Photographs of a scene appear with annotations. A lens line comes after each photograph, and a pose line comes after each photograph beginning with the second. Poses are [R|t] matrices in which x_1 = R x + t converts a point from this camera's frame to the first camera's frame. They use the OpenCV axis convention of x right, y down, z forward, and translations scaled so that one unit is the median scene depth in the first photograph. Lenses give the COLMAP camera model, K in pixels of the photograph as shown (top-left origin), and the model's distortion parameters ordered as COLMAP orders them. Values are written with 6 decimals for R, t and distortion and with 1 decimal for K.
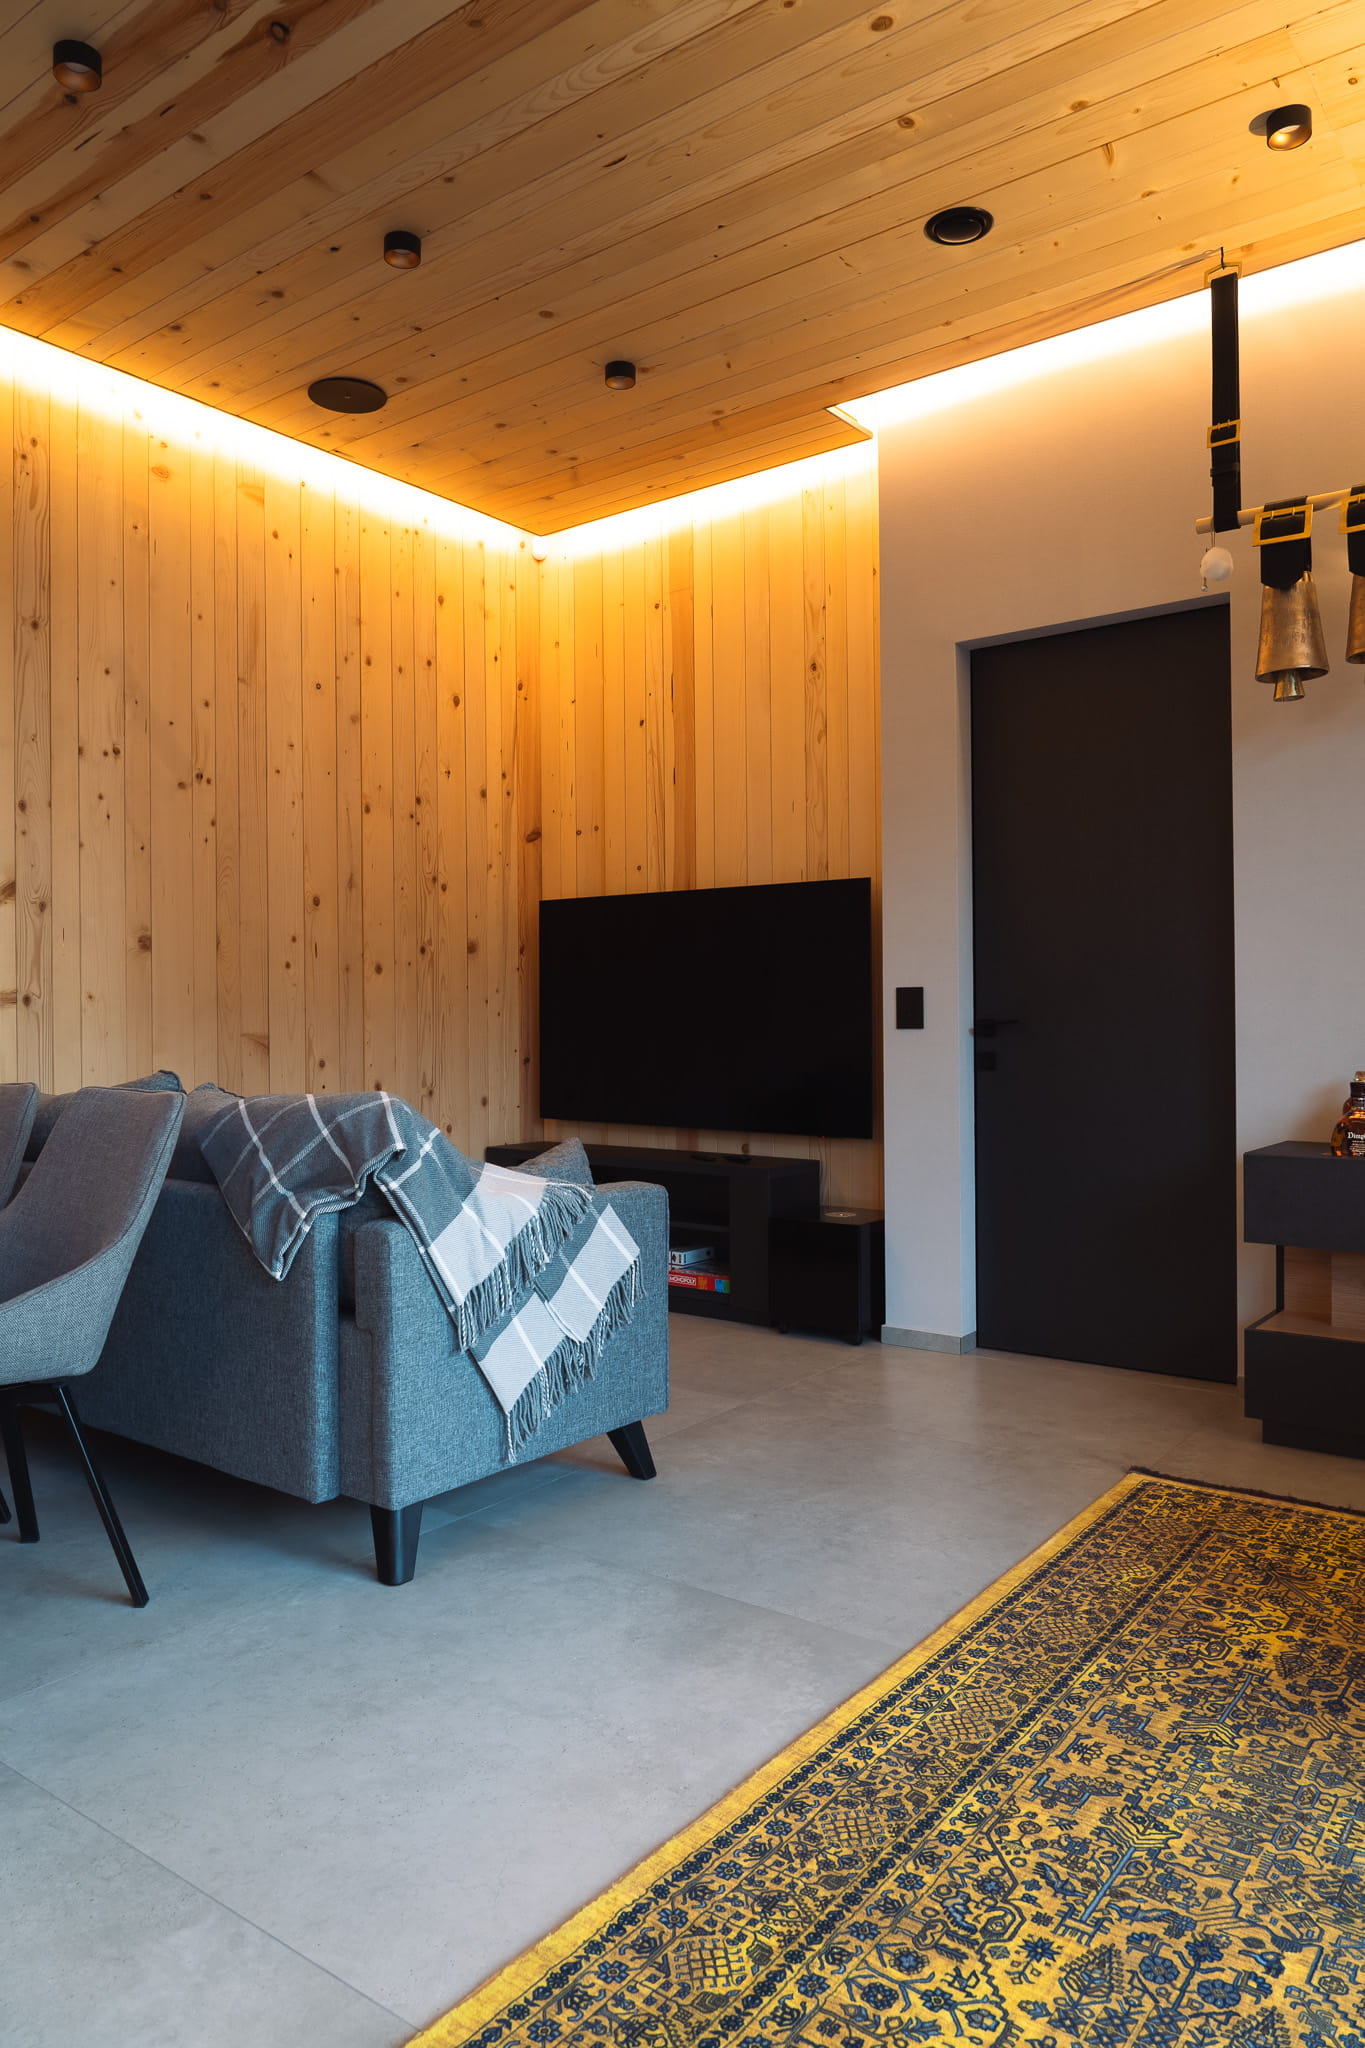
lens RADIAL K [[1339.3, 0, 682.5], [0, 1339.3, 1024.0], [0, 0, 1]] dist [-0.025646, 0.006972]
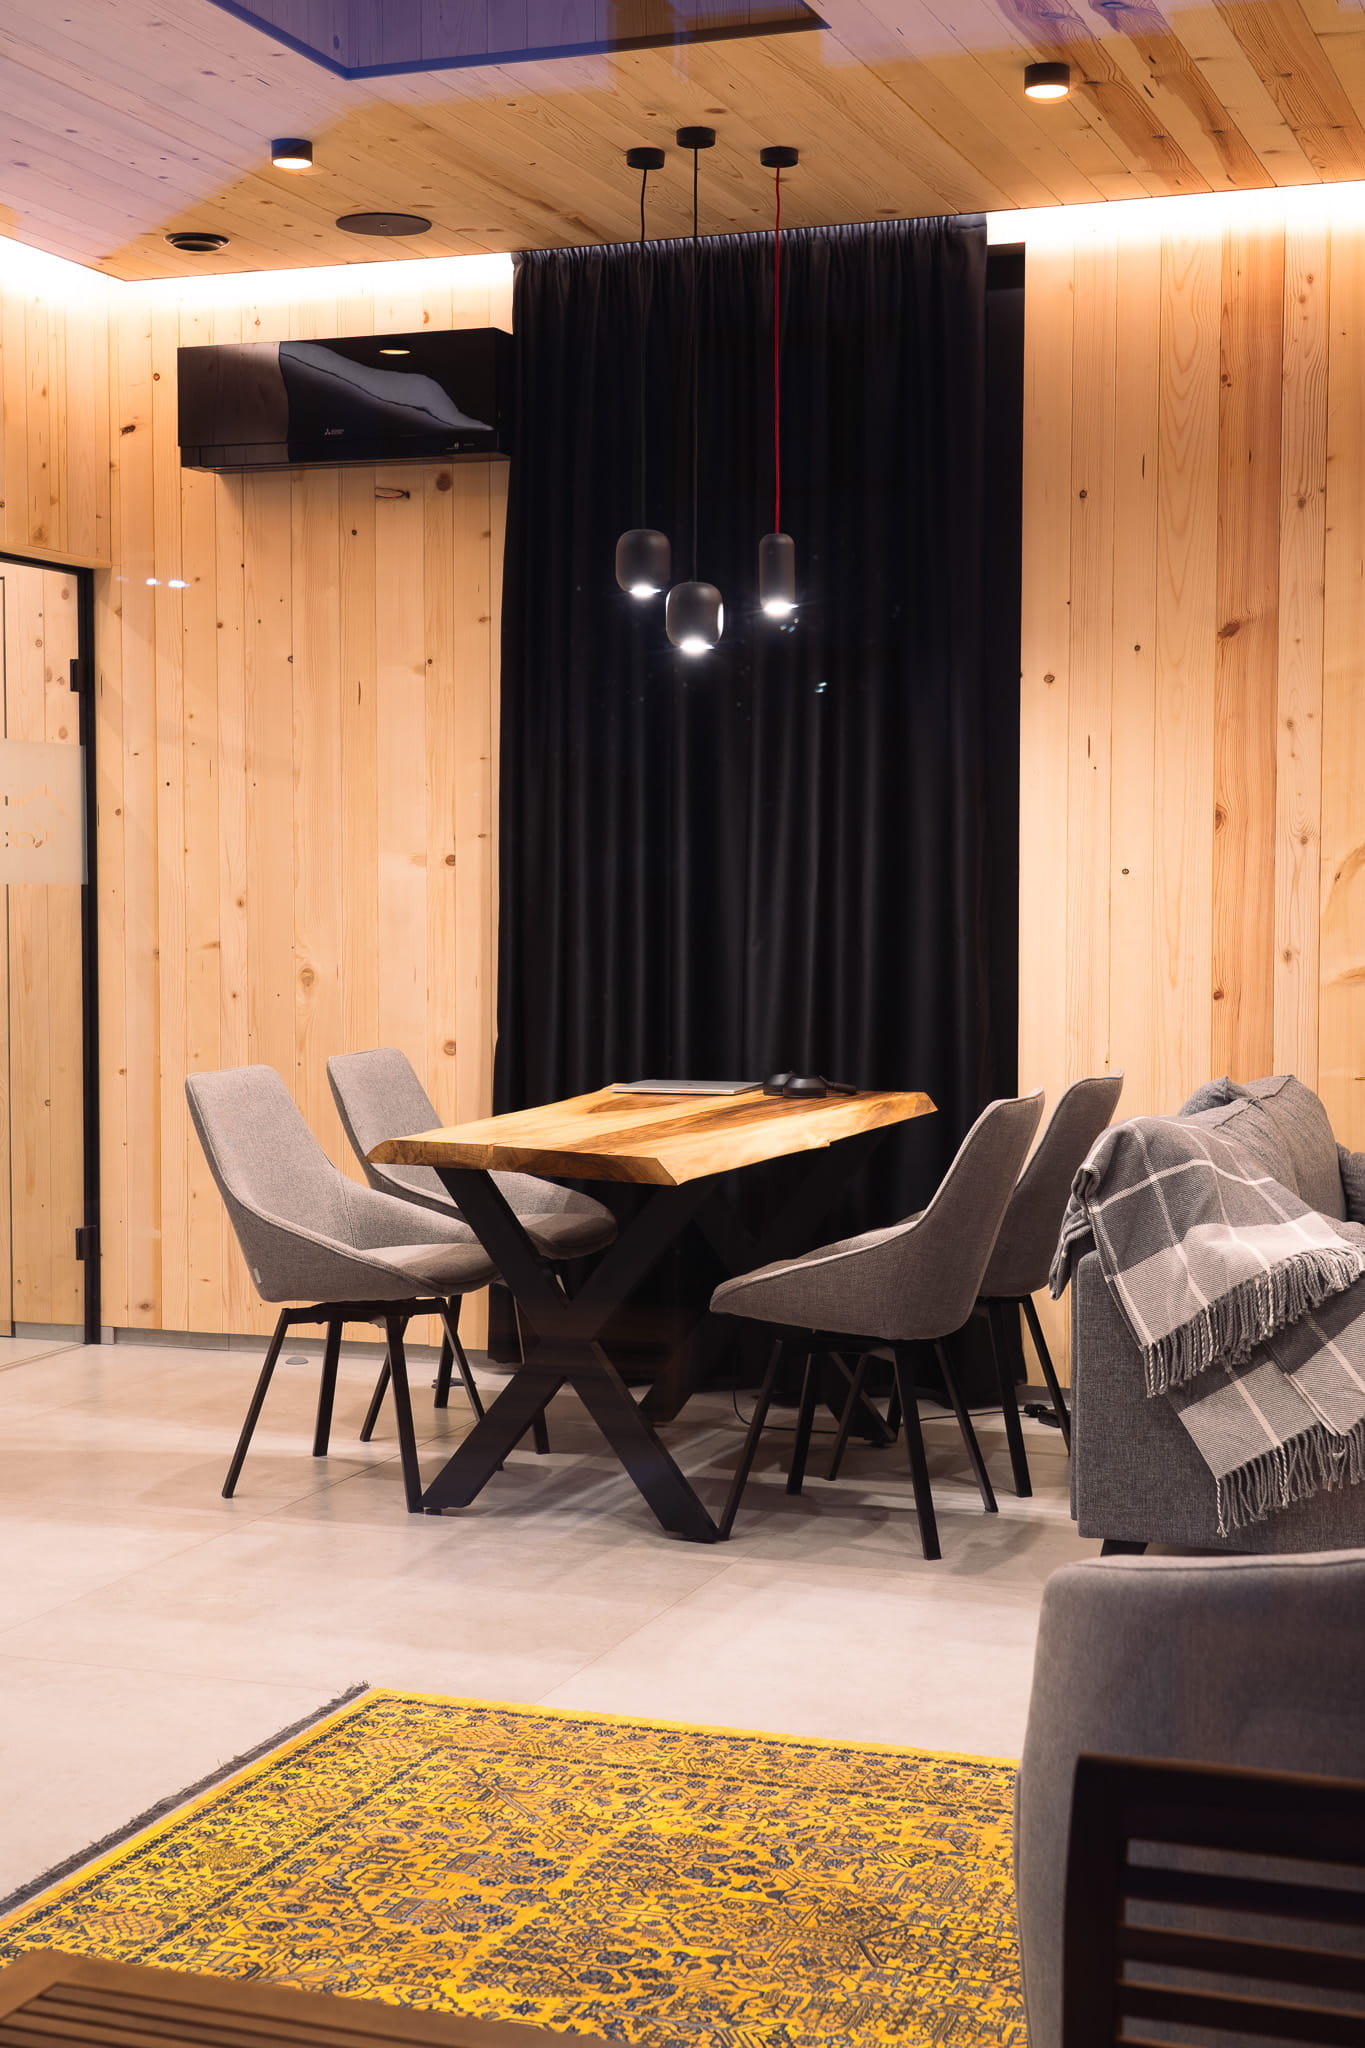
lens RADIAL K [[2729.7, 0, 682.5], [0, 2729.7, 1024.0], [0, 0, 1]] dist [-0.002404, 0.019738]
pose [[0.288153, 0.043754, -0.956584, 2.440566], [-0.005541, 0.999015, 0.044025, -0.151822], [0.957568, -0.007385, 0.288111, 0.219497]]
